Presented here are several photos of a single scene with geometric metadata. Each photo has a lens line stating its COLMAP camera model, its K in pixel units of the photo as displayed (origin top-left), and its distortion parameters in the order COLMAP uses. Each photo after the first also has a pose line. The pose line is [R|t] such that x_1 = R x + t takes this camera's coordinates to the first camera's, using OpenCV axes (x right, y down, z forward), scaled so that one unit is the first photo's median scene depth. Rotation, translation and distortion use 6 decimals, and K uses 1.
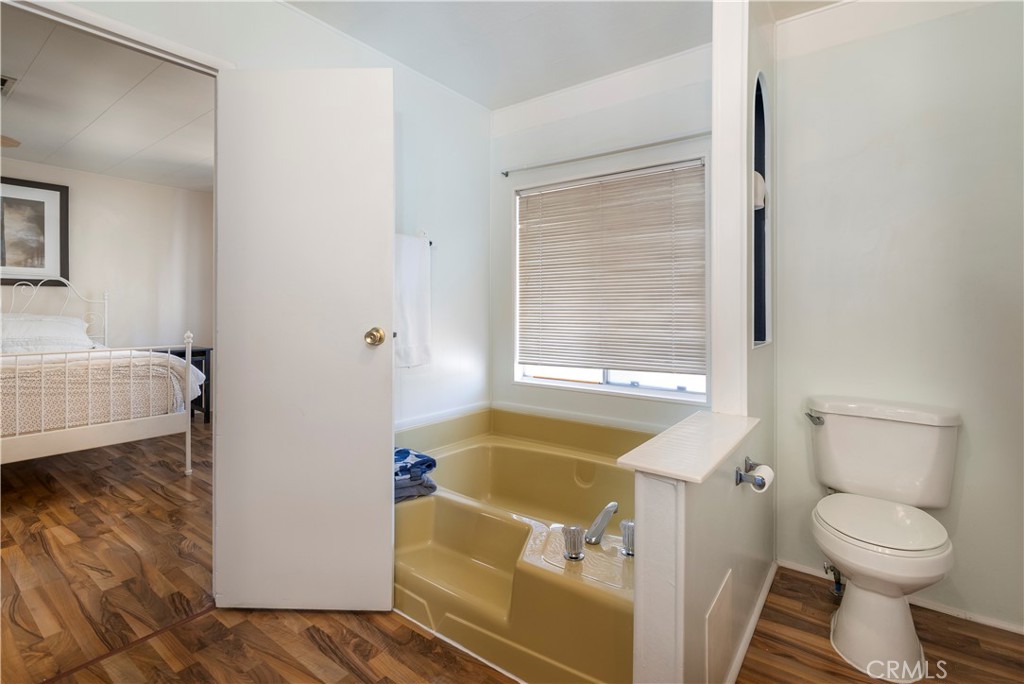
lens RADIAL K [[470.6, 0, 504.8], [0, 470.6, 314.0], [0, 0, 1]] dist [0.002671, -0.000674]
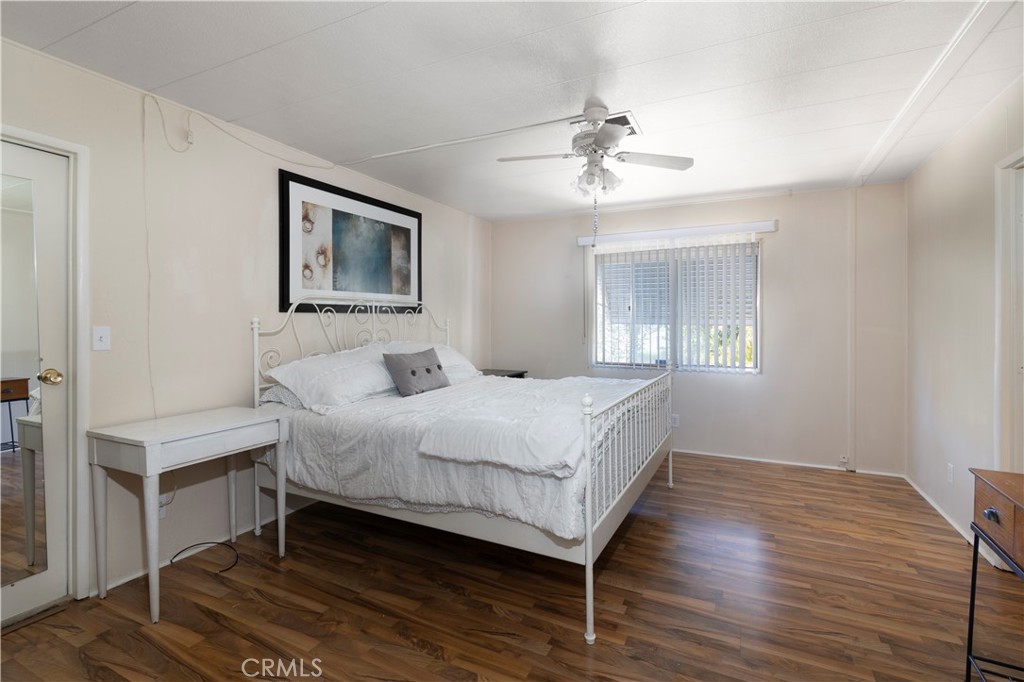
lens RADIAL K [[470.6, 0, 507.9], [0, 470.6, 330.9], [0, 0, 1]] dist [0.002671, -0.000674]
pose [[0.989039, -0.012921, 0.147088, -0.898021], [0.012493, 0.999915, 0.003835, -0.022639], [-0.147125, -0.001956, 0.989116, -0.015821]]
